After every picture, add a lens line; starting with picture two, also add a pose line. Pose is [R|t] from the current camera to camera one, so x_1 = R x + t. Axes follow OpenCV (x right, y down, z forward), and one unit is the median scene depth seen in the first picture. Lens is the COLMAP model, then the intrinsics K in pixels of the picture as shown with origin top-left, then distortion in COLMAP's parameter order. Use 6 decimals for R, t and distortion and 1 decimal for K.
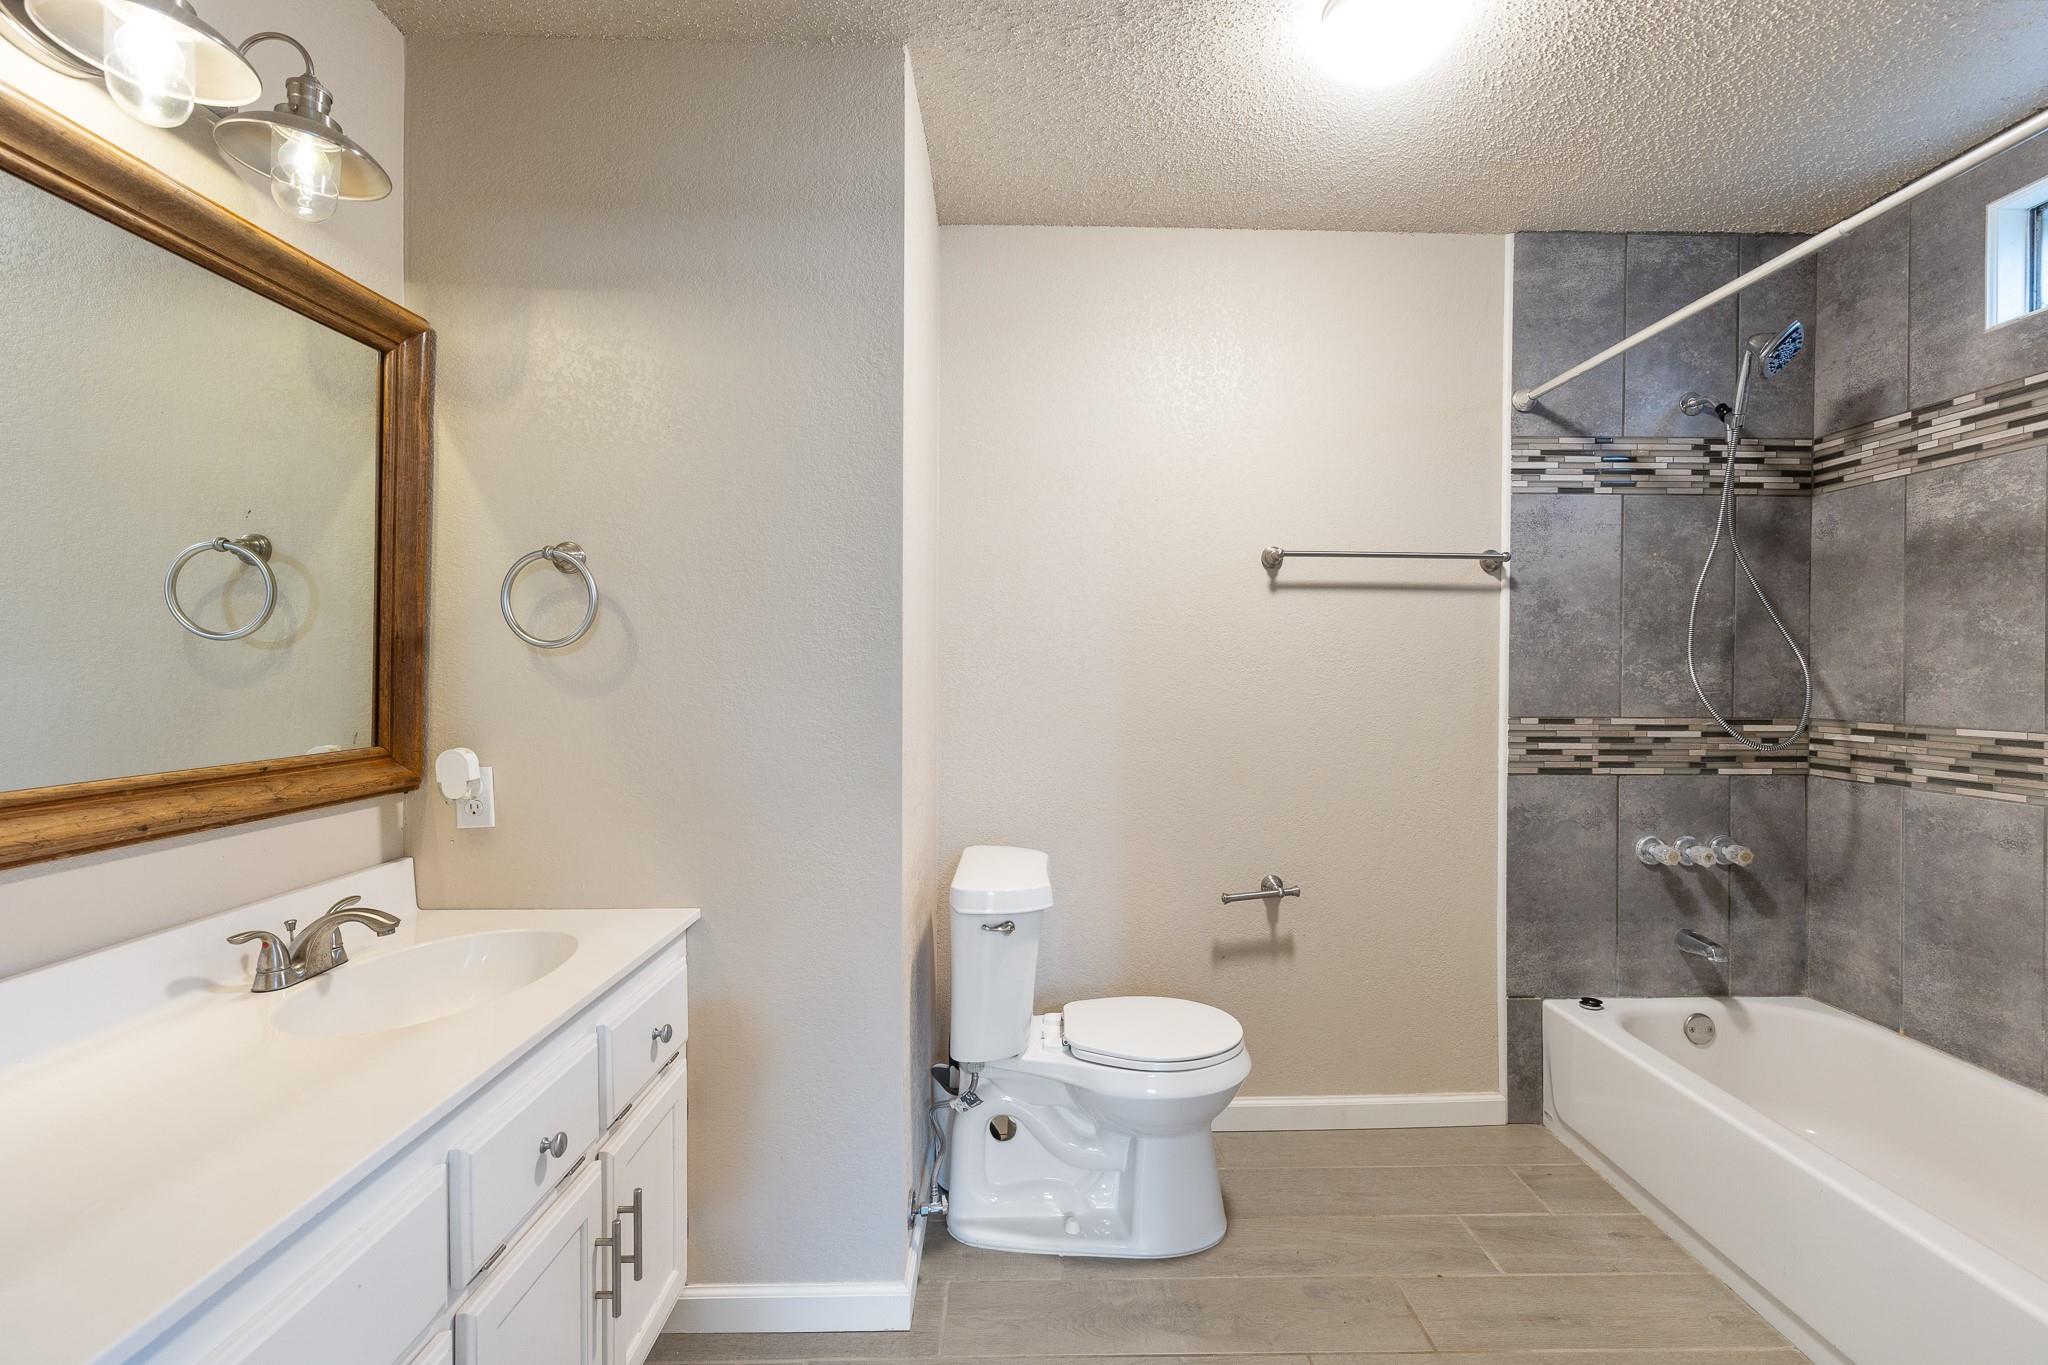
lens RADIAL K [[929.7, 0, 1023.4], [0, 929.7, 678.7], [0, 0, 1]] dist [0.012226, -0.003193]
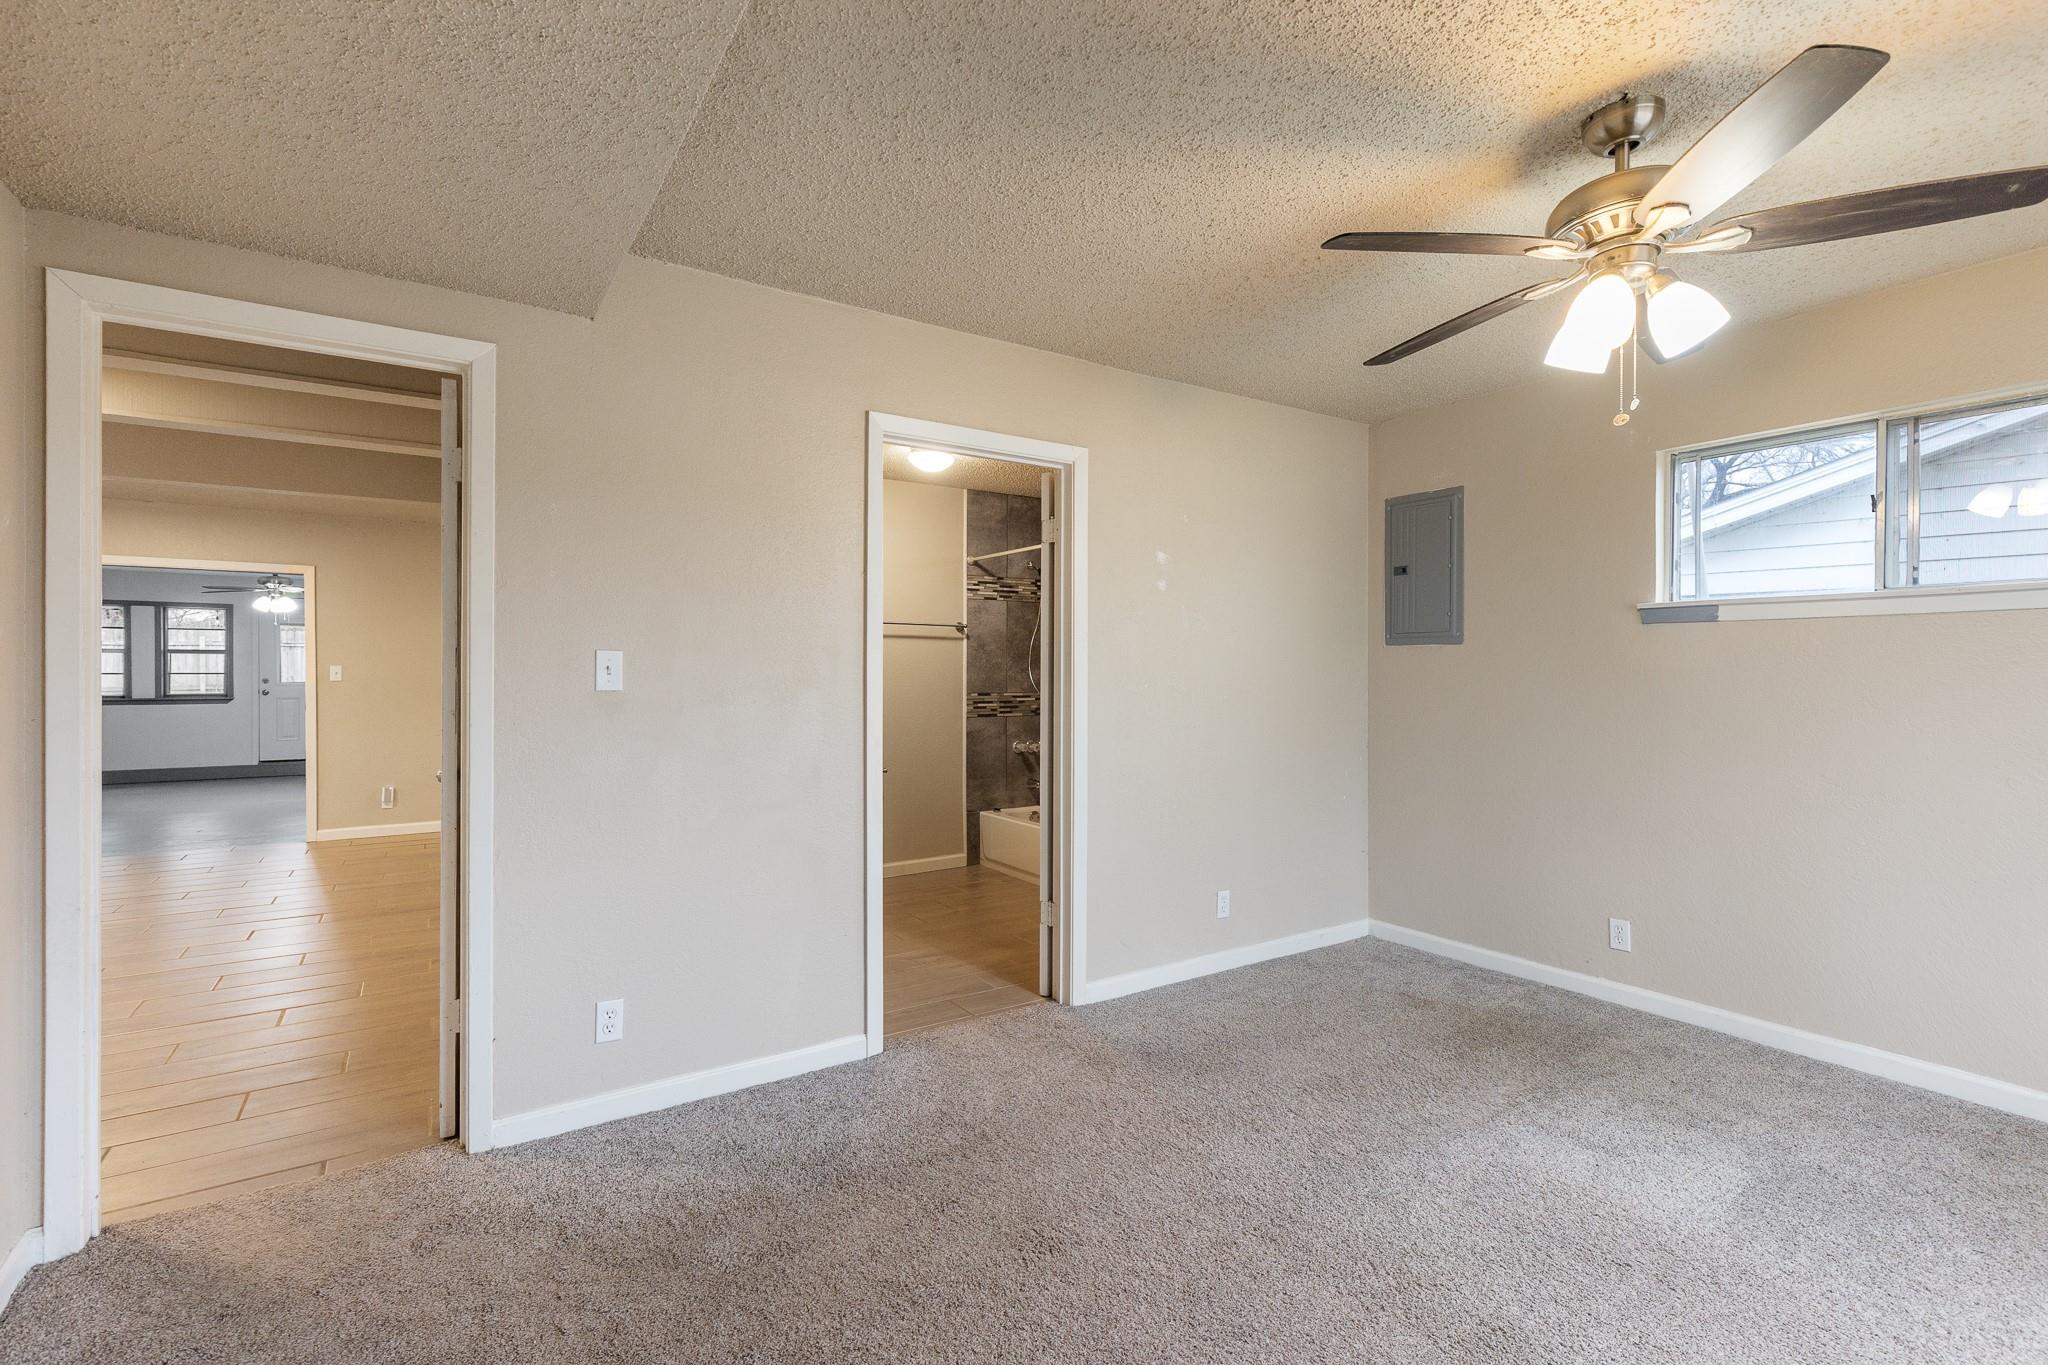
lens RADIAL K [[929.7, 0, 1032.5], [0, 929.7, 679.7], [0, 0, 1]] dist [0.012226, -0.003193]
pose [[0.843974, -0.007815, 0.536327, -0.603367], [0.005766, 0.999968, 0.005497, -0.005118], [-0.536353, -0.001547, 0.843992, -1.079532]]
